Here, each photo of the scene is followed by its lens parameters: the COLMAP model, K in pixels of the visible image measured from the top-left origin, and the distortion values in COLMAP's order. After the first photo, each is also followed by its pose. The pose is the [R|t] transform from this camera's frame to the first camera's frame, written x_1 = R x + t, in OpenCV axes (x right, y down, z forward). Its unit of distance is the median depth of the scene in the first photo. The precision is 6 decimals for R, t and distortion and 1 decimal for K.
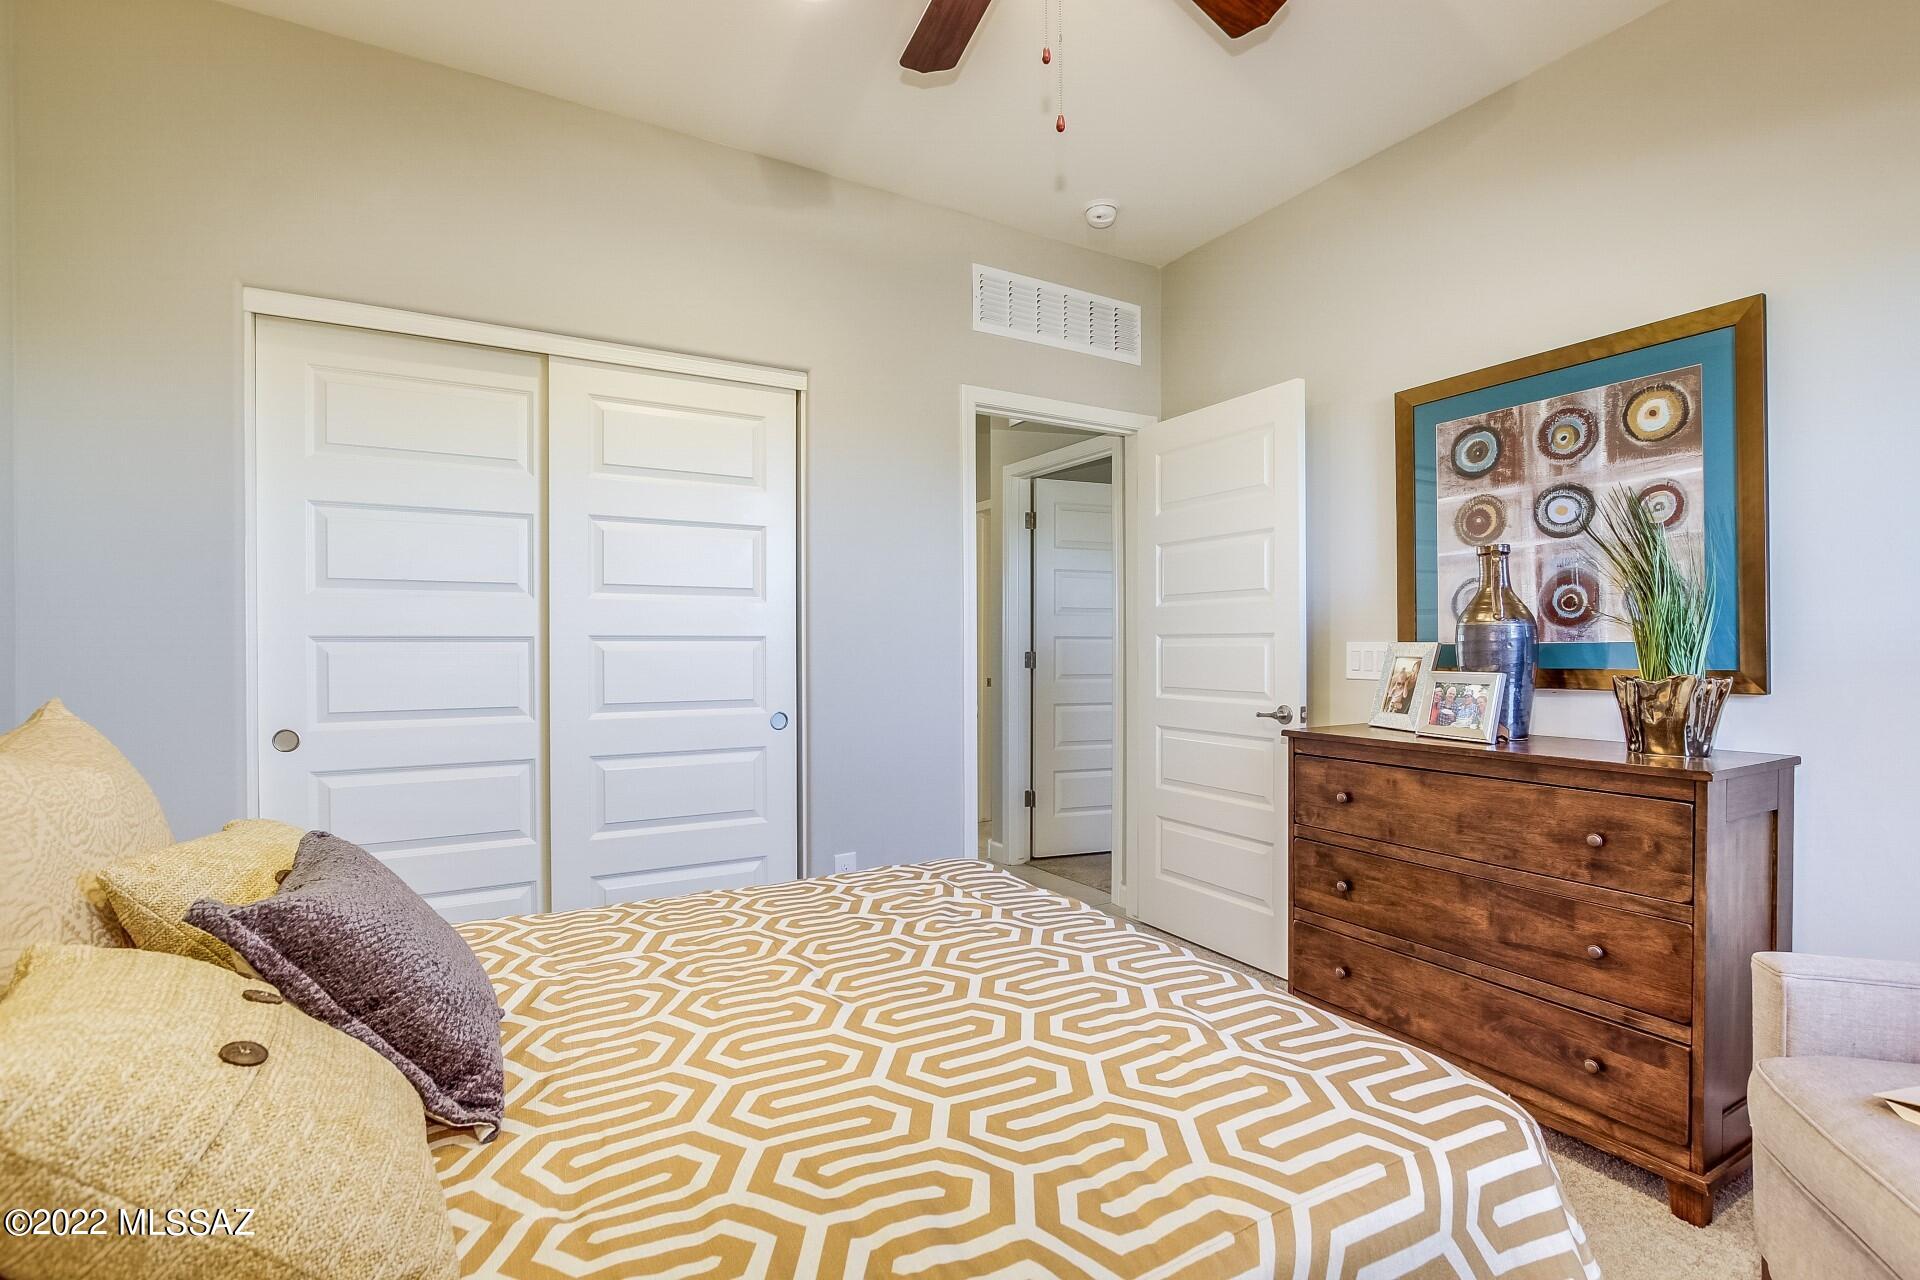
lens RADIAL K [[878.6, 0, 970.3], [0, 878.6, 645.5], [0, 0, 1]] dist [-0.017976, 0.000593]
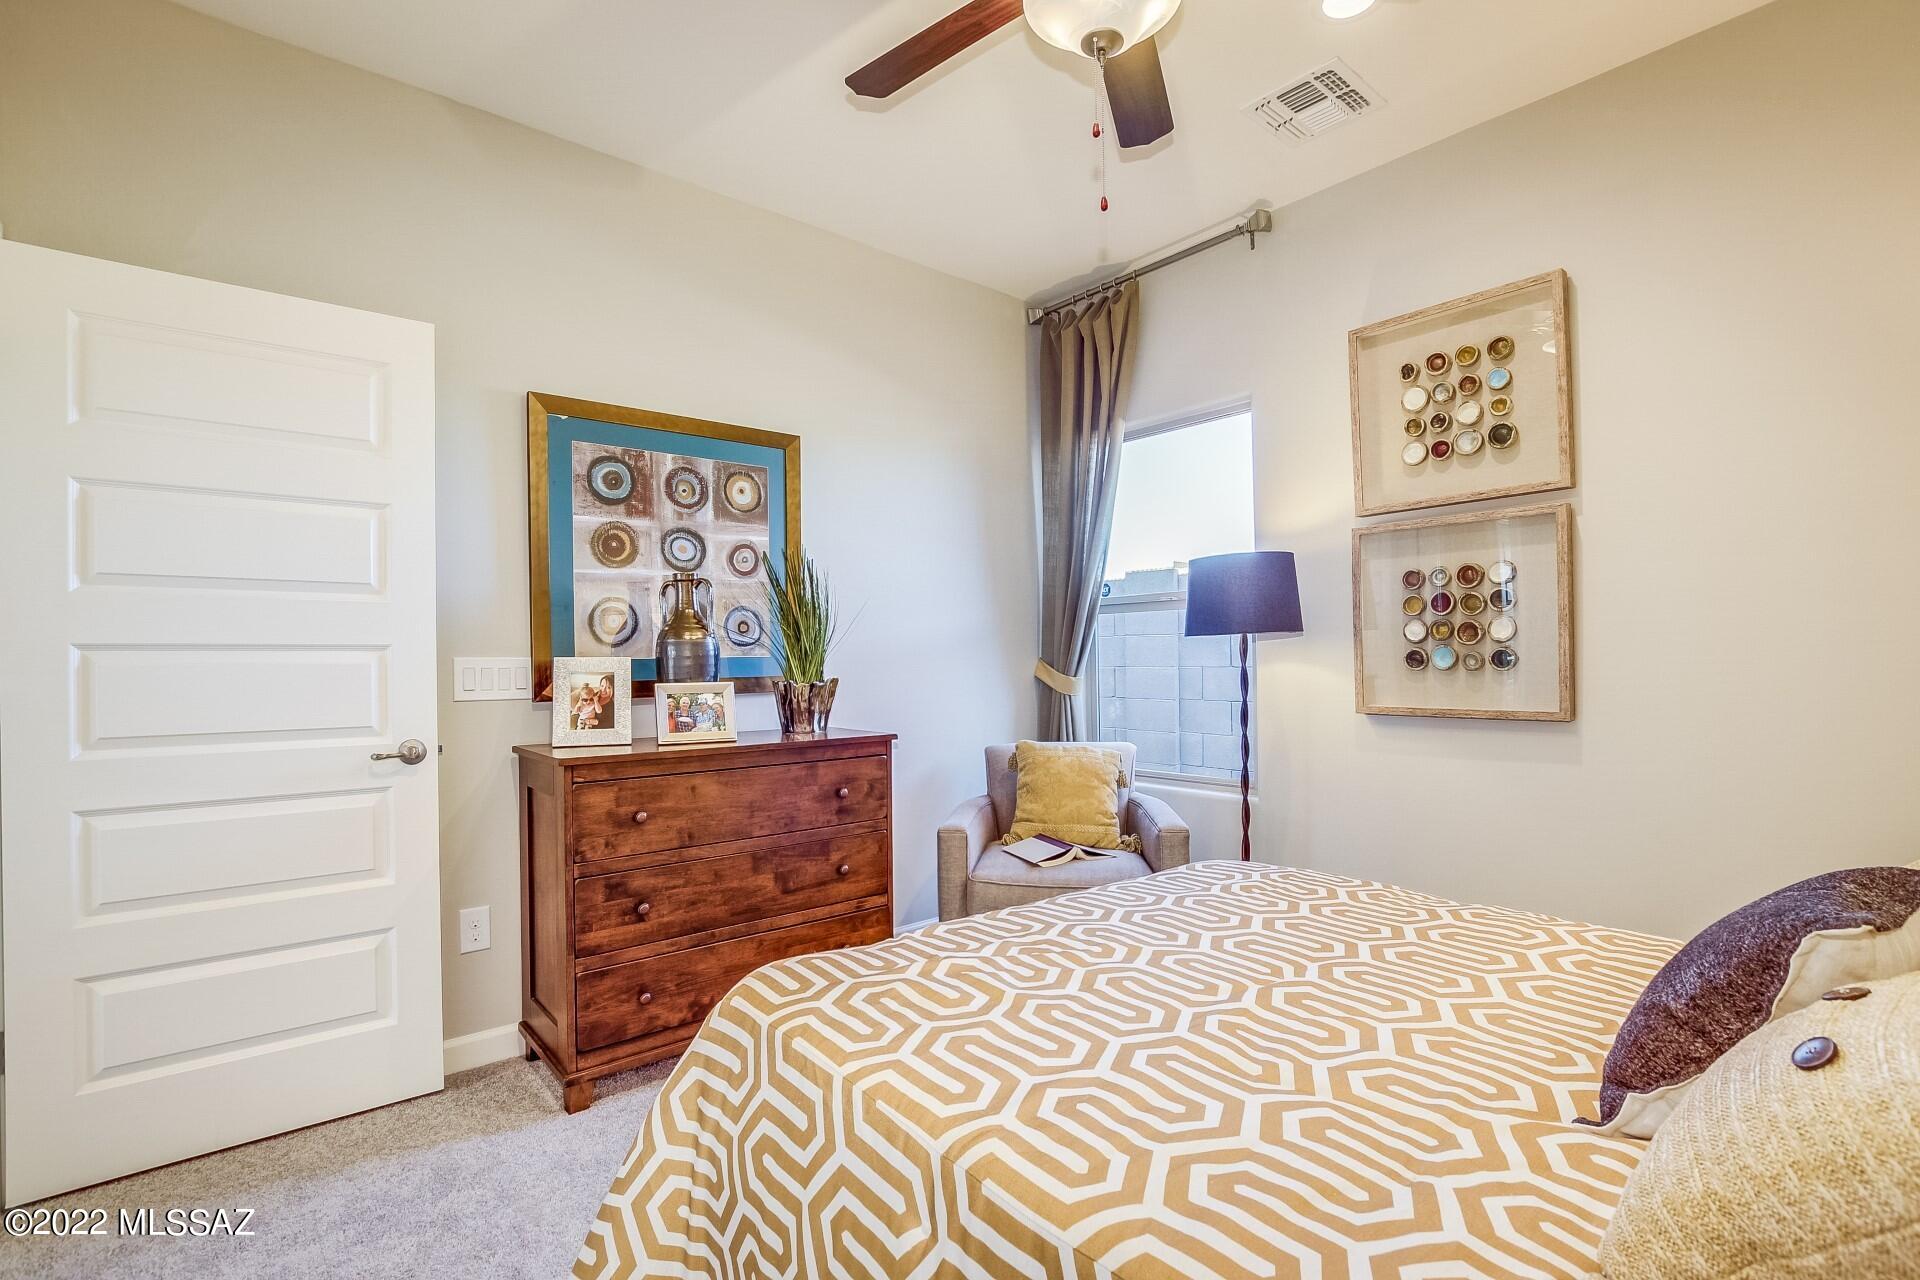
lens RADIAL K [[891.6, 0, 952.0], [0, 891.6, 658.7], [0, 0, 1]] dist [0.001145, 0.000182]
pose [[-0.151647, 0.004291, 0.988425, -0.615479], [0.009434, 0.999951, -0.002894, 0.004927], [-0.988390, 0.008886, -0.151680, 0.824963]]
